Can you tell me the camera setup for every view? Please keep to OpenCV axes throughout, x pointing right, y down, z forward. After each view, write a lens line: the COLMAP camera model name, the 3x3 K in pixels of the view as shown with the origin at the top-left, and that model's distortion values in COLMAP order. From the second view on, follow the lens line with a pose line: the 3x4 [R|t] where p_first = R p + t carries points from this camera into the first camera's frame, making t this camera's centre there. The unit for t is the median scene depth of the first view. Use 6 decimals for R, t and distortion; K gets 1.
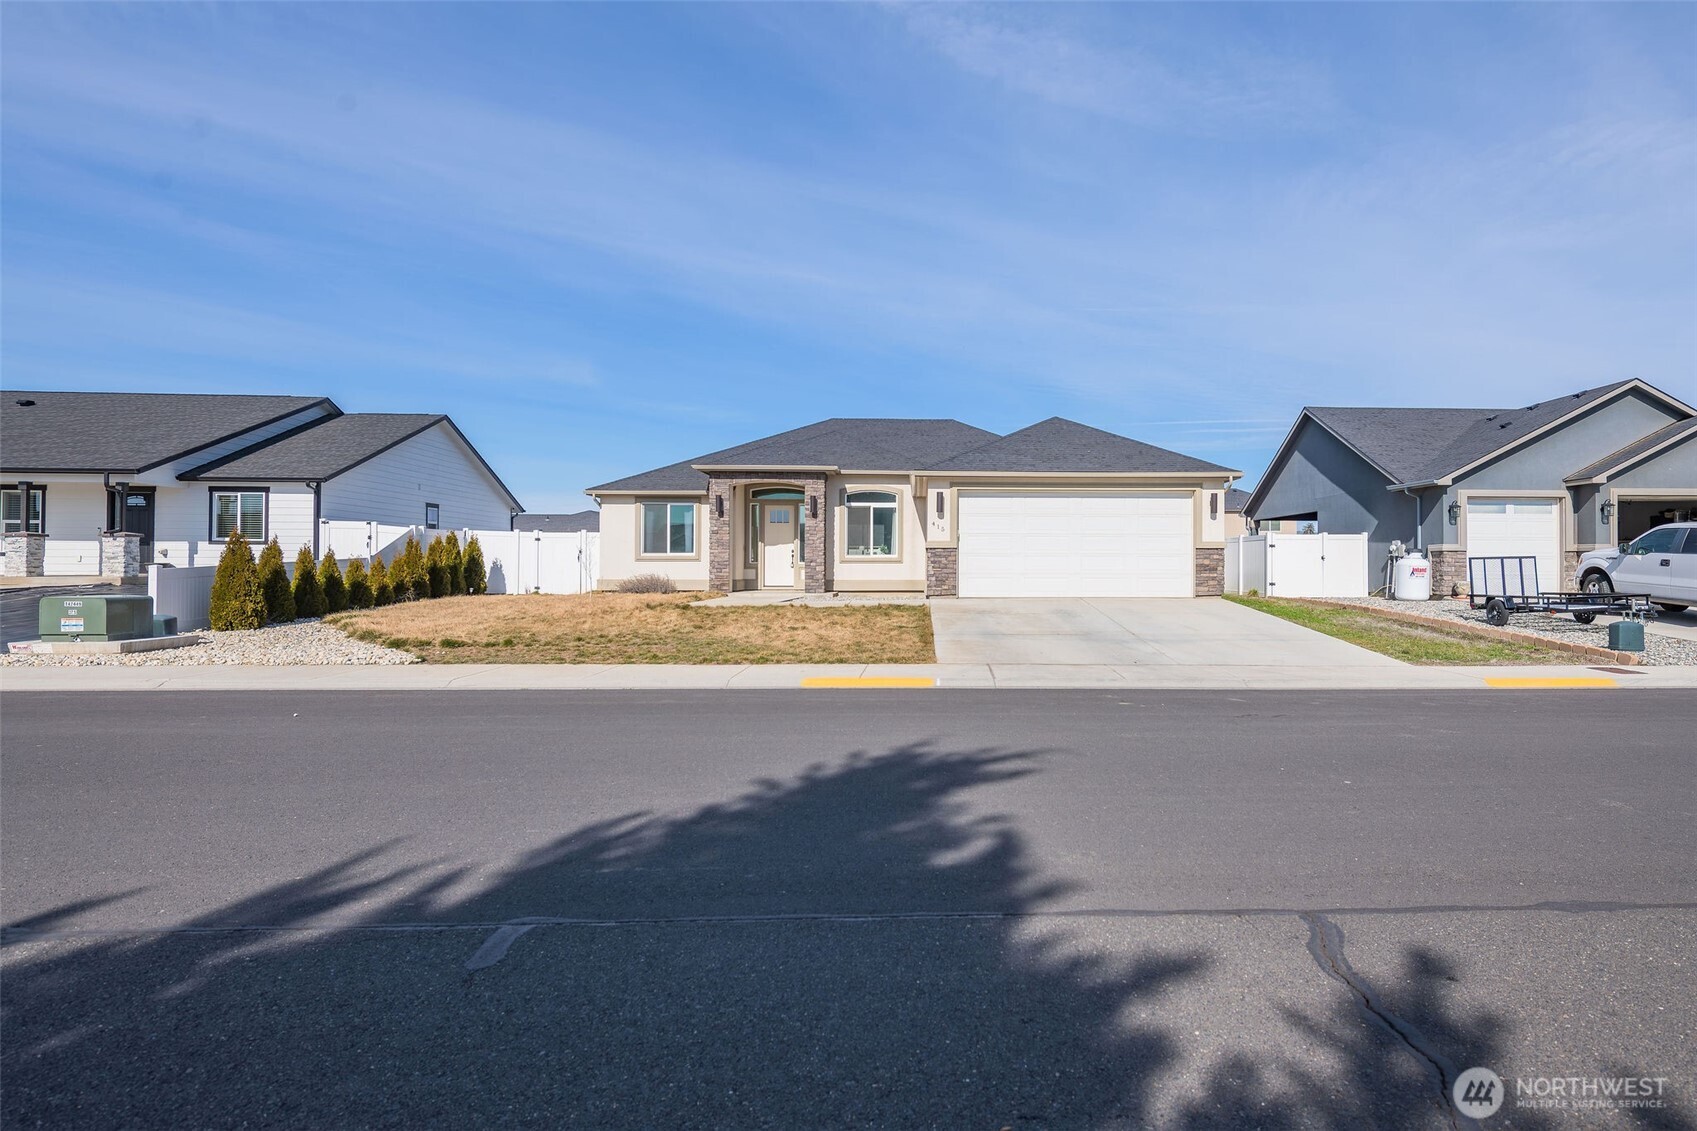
lens RADIAL K [[922.2, 0, 925.3], [0, 922.2, 562.2], [0, 0, 1]] dist [0.001130, -0.000292]
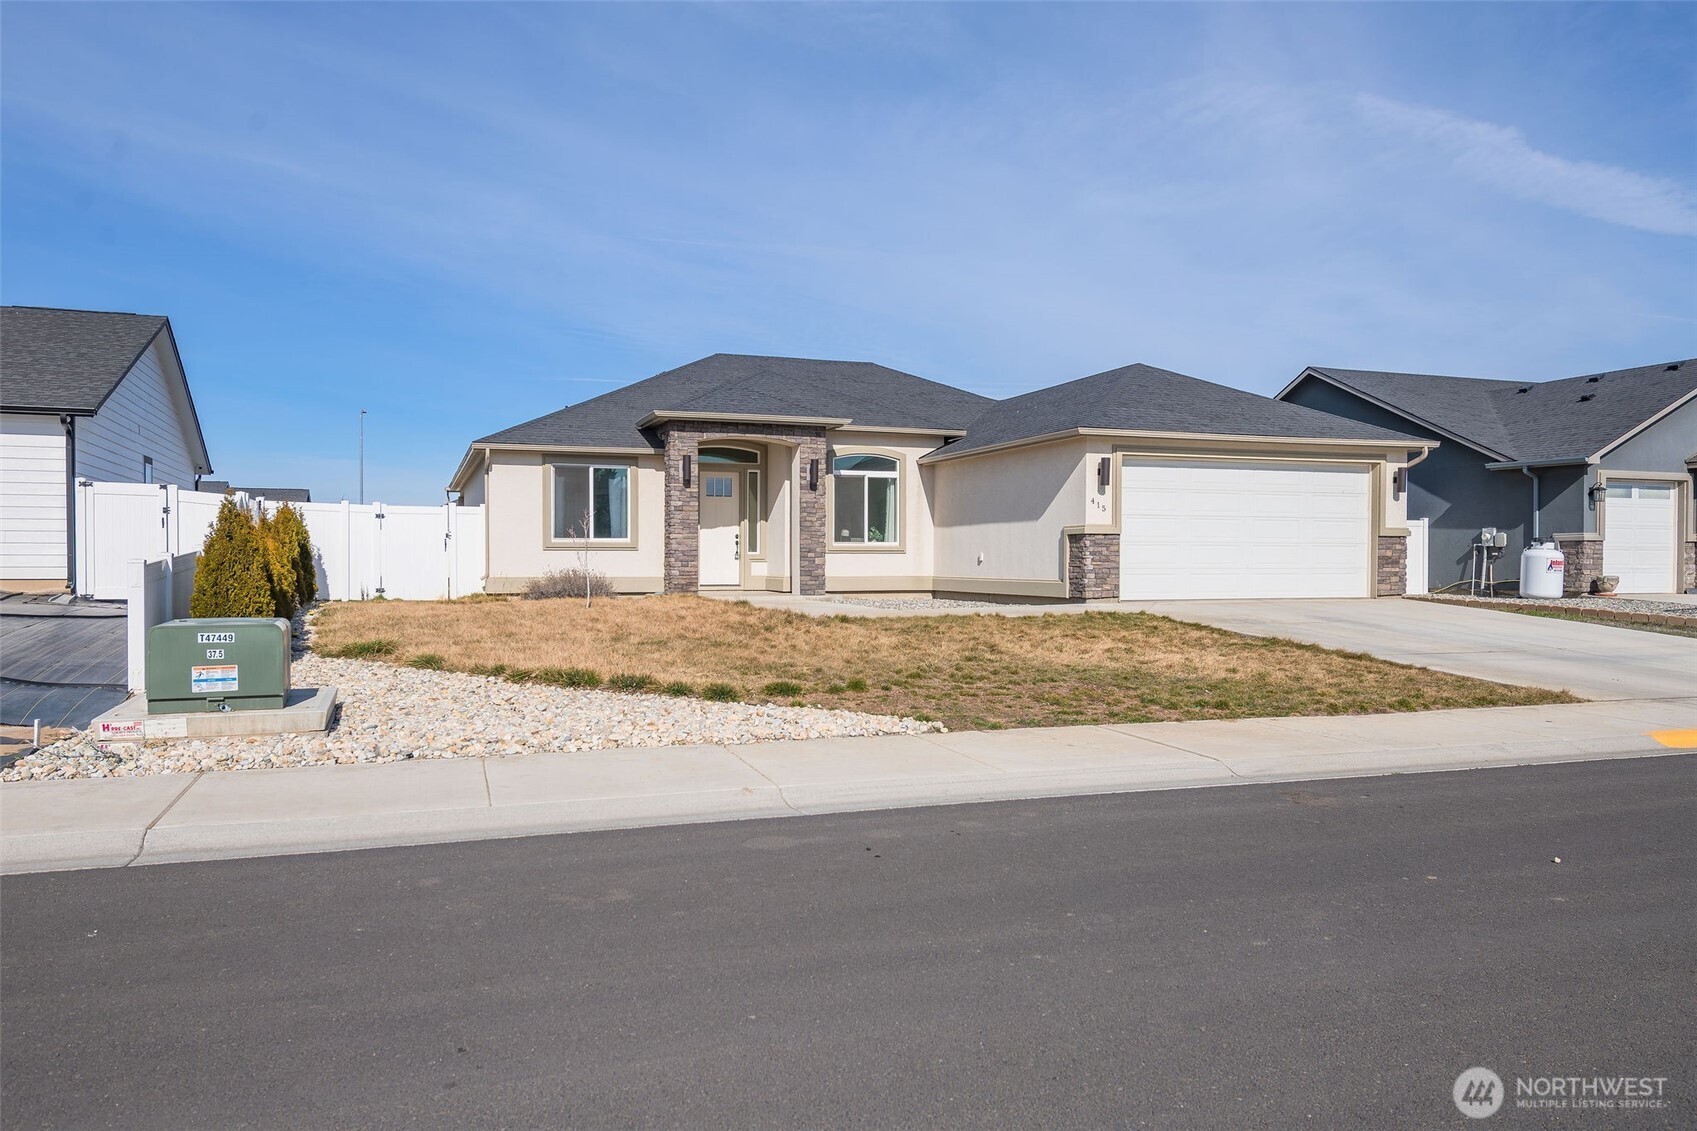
lens RADIAL K [[1147.1, 0, 848.5], [0, 1147.1, 565.5], [0, 0, 1]] dist [0.002137, -0.001341]
pose [[0.963171, -0.001295, 0.268886, -0.352103], [-0.002317, 0.999911, 0.013117, -0.001382], [-0.268879, -0.013257, 0.963083, 0.140980]]
